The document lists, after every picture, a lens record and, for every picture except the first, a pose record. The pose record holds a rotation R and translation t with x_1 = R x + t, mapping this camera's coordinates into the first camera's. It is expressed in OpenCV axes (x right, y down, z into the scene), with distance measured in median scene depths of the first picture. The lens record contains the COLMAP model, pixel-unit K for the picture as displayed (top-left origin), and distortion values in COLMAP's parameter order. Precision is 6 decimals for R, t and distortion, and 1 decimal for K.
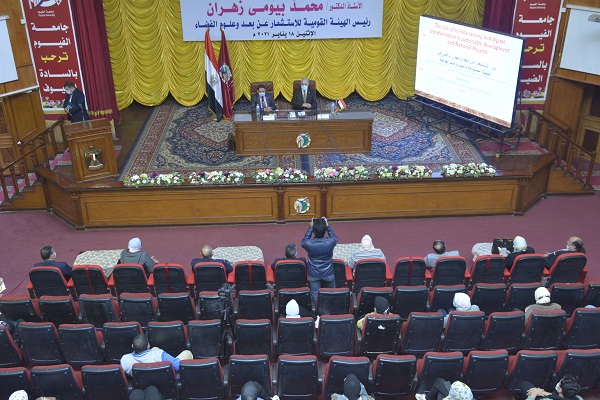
lens RADIAL K [[627.5, 0, 300.7], [0, 627.5, 199.2], [0, 0, 1]] dist [-0.002397, 0.000000]
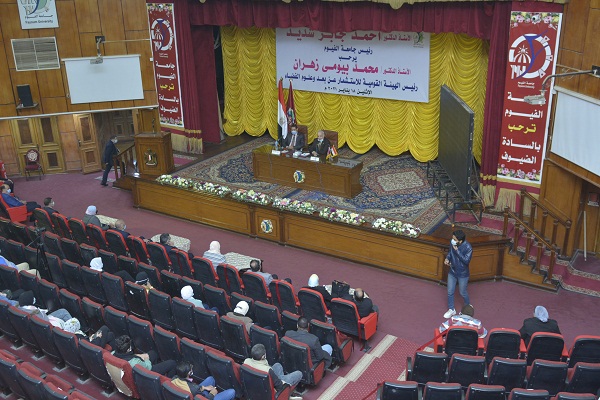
lens RADIAL K [[627.5, 0, 299.0], [0, 627.5, 199.1], [0, 0, 1]] dist [-0.002397, 0.000000]
pose [[0.816616, 0.196943, -0.542542, 0.601346], [-0.248779, 0.968288, -0.022965, -0.023971], [0.520814, 0.153727, 0.839715, 0.023096]]
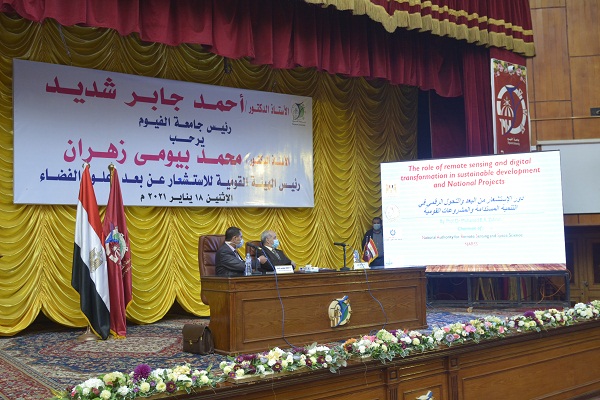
lens RADIAL K [[627.5, 0, 297.6], [0, 627.5, 200.6], [0, 0, 1]] dist [-0.002397, 0.000000]
pose [[0.825461, 0.030059, 0.563658, -0.308308], [0.278467, 0.846919, -0.452973, 0.055648], [-0.490989, 0.530871, 0.690728, 0.554099]]
